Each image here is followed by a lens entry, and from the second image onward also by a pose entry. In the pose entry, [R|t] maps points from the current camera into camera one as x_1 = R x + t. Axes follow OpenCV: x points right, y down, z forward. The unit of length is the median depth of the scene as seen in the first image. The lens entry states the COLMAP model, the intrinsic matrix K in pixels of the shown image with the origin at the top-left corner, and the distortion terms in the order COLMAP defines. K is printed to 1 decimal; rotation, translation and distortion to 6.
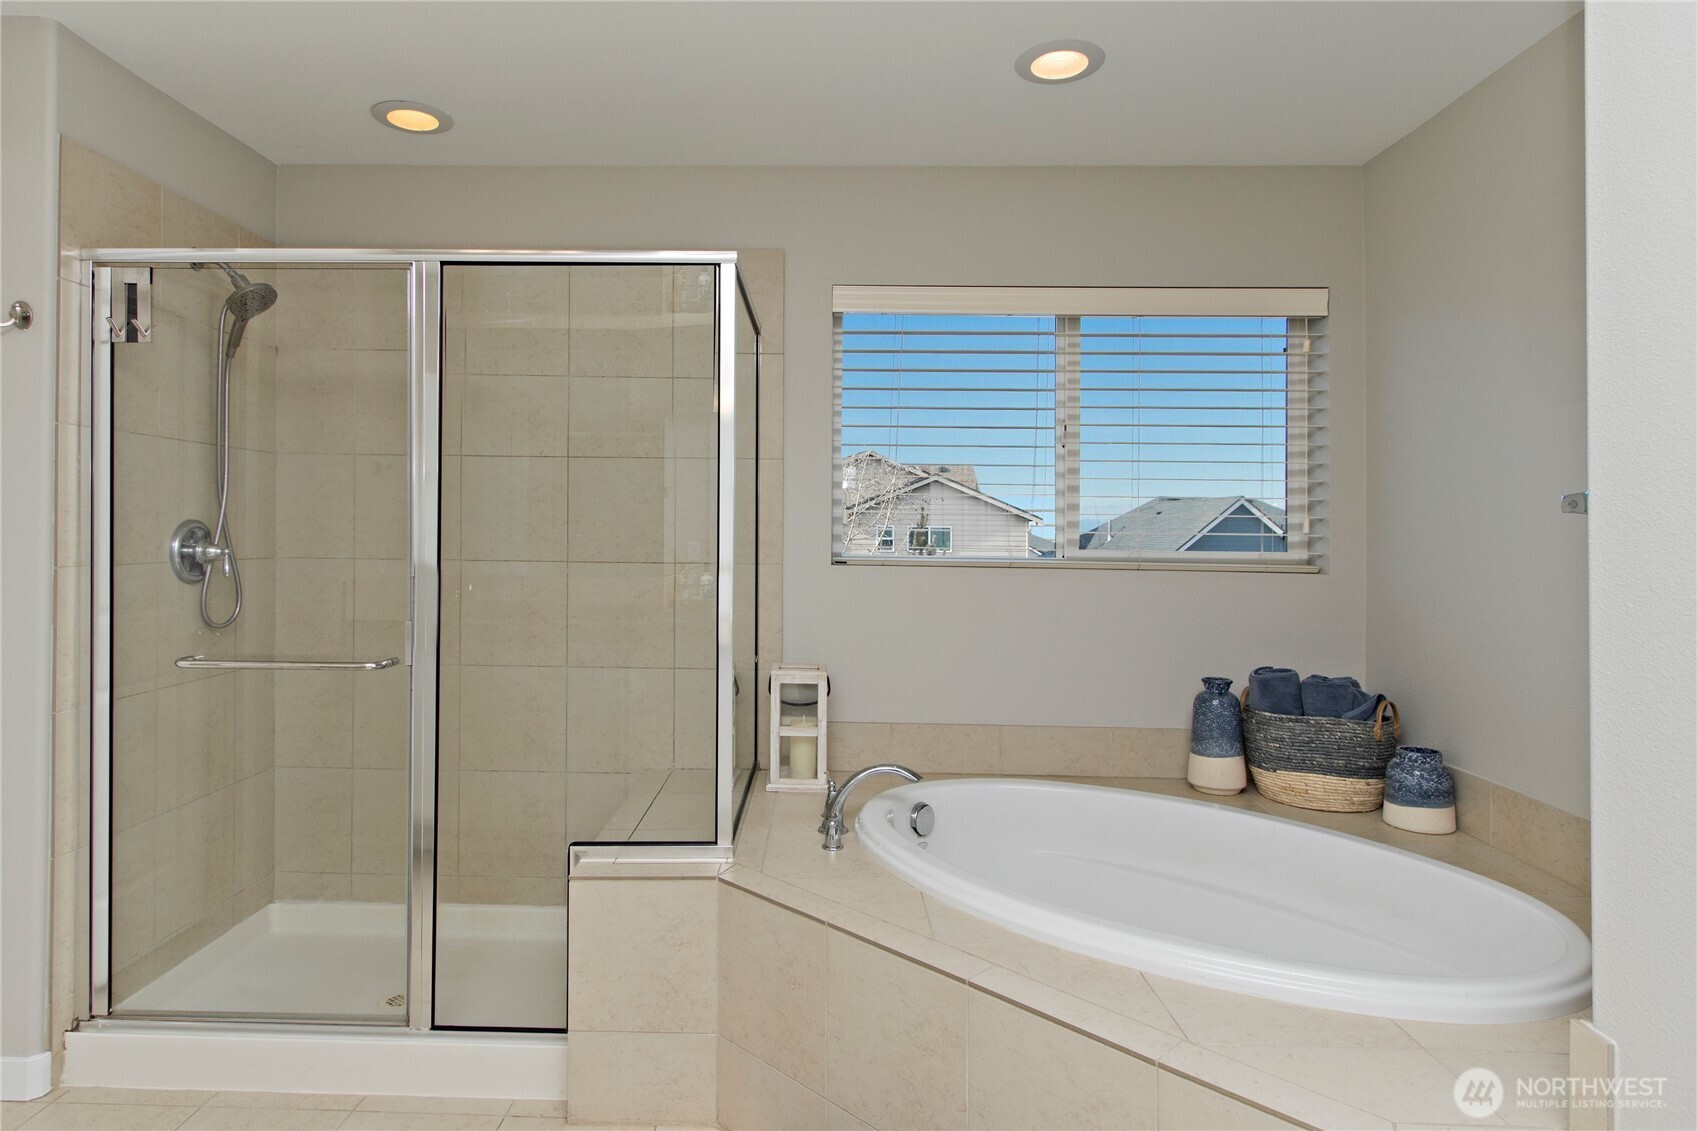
lens RADIAL K [[975.5, 0, 784.5], [0, 975.5, 509.9], [0, 0, 1]] dist [0.002302, -0.000812]
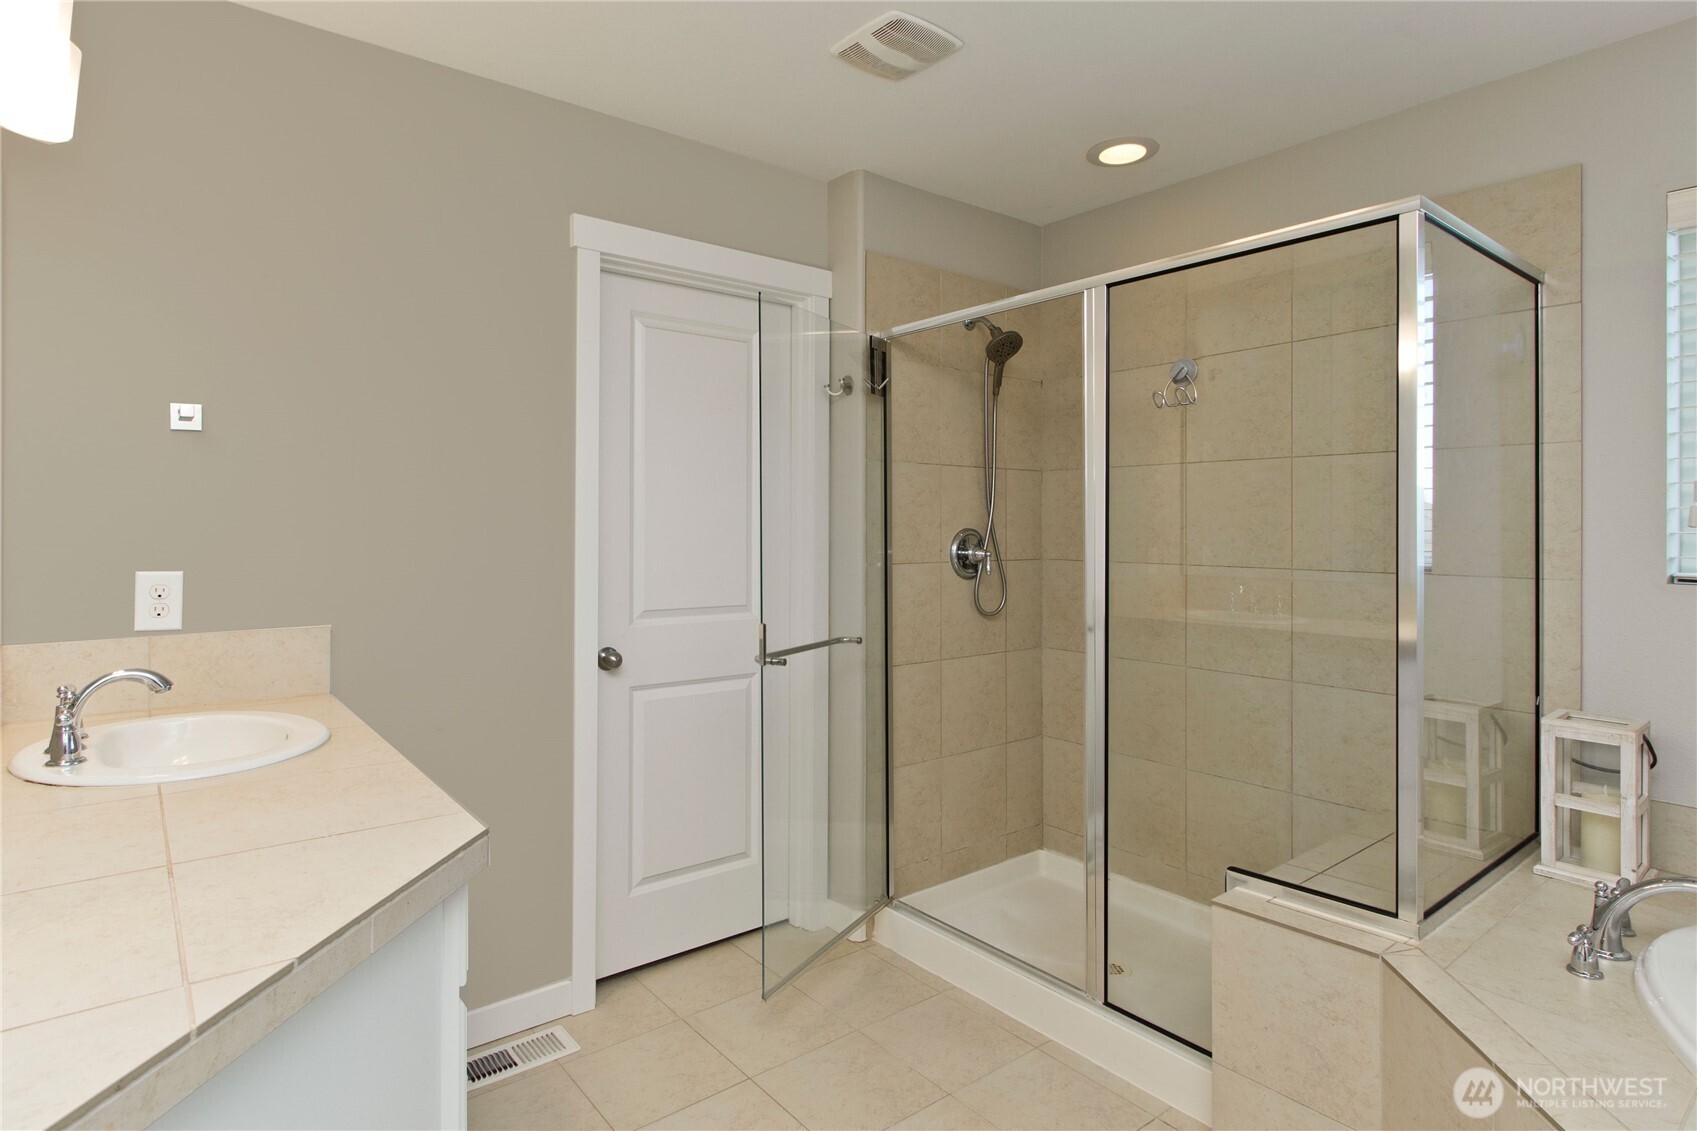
lens RADIAL K [[898.5, 0, 846.0], [0, 898.5, 518.2], [0, 0, 1]] dist [-0.000968, -0.000641]
pose [[0.651052, -0.015505, -0.758875, 0.173991], [0.022324, 0.999750, -0.001274, -0.004939], [0.758705, -0.016112, 0.651235, 0.126285]]
